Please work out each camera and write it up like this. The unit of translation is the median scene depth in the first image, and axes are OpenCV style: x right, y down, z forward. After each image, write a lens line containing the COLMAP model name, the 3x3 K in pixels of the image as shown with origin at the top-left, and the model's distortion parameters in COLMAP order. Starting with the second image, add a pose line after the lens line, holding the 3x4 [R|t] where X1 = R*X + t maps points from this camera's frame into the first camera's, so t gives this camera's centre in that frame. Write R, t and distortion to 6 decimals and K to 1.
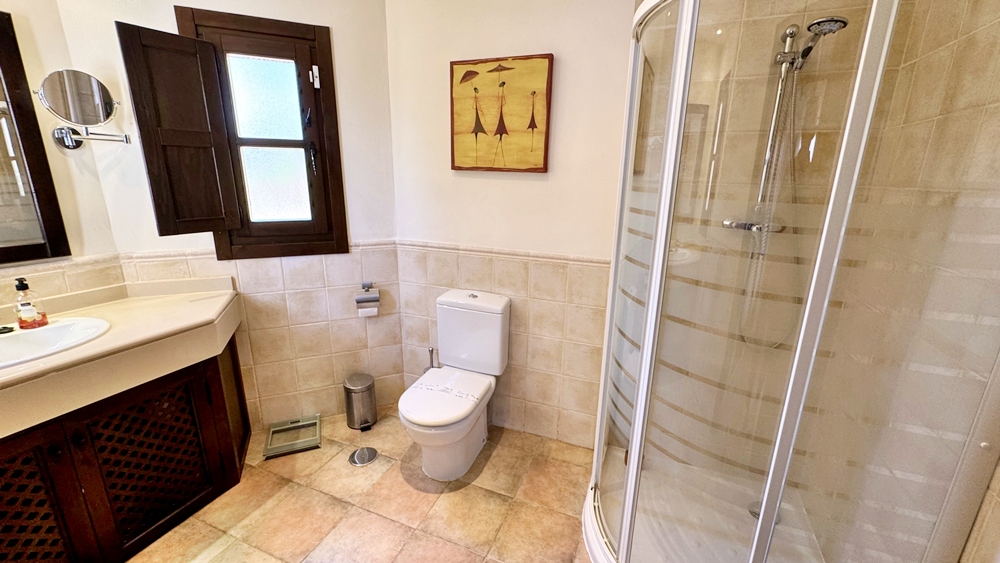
lens RADIAL K [[401.8, 0, 500.5], [0, 401.8, 278.5], [0, 0, 1]] dist [-0.002506, 0.000637]
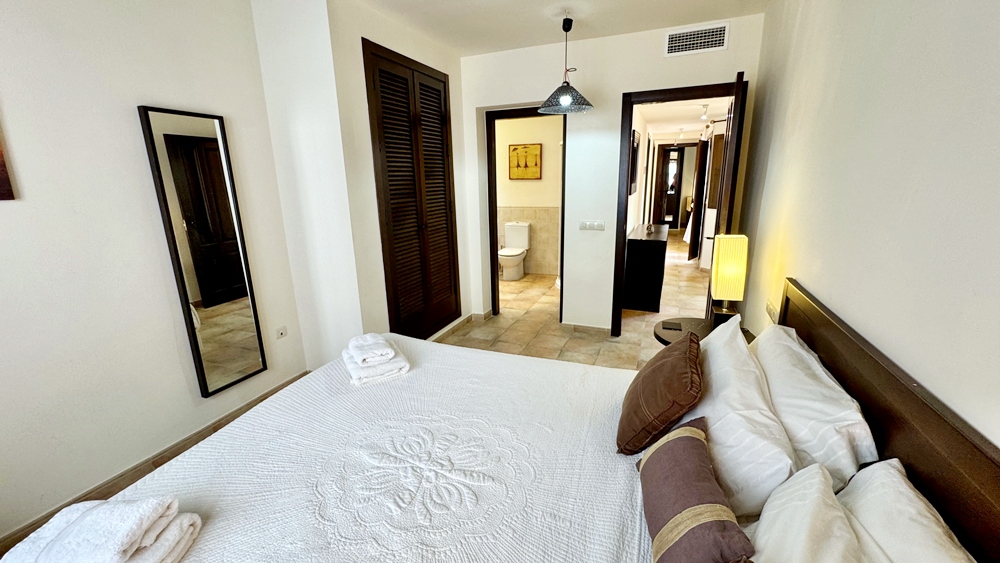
lens RADIAL K [[401.8, 0, 500.2], [0, 401.8, 282.6], [0, 0, 1]] dist [-0.002506, 0.000637]
pose [[0.999251, -0.038695, -0.000281, -0.225906], [0.038693, 0.999238, -0.005052, 0.524467], [0.000476, 0.005037, 0.999987, -2.054412]]
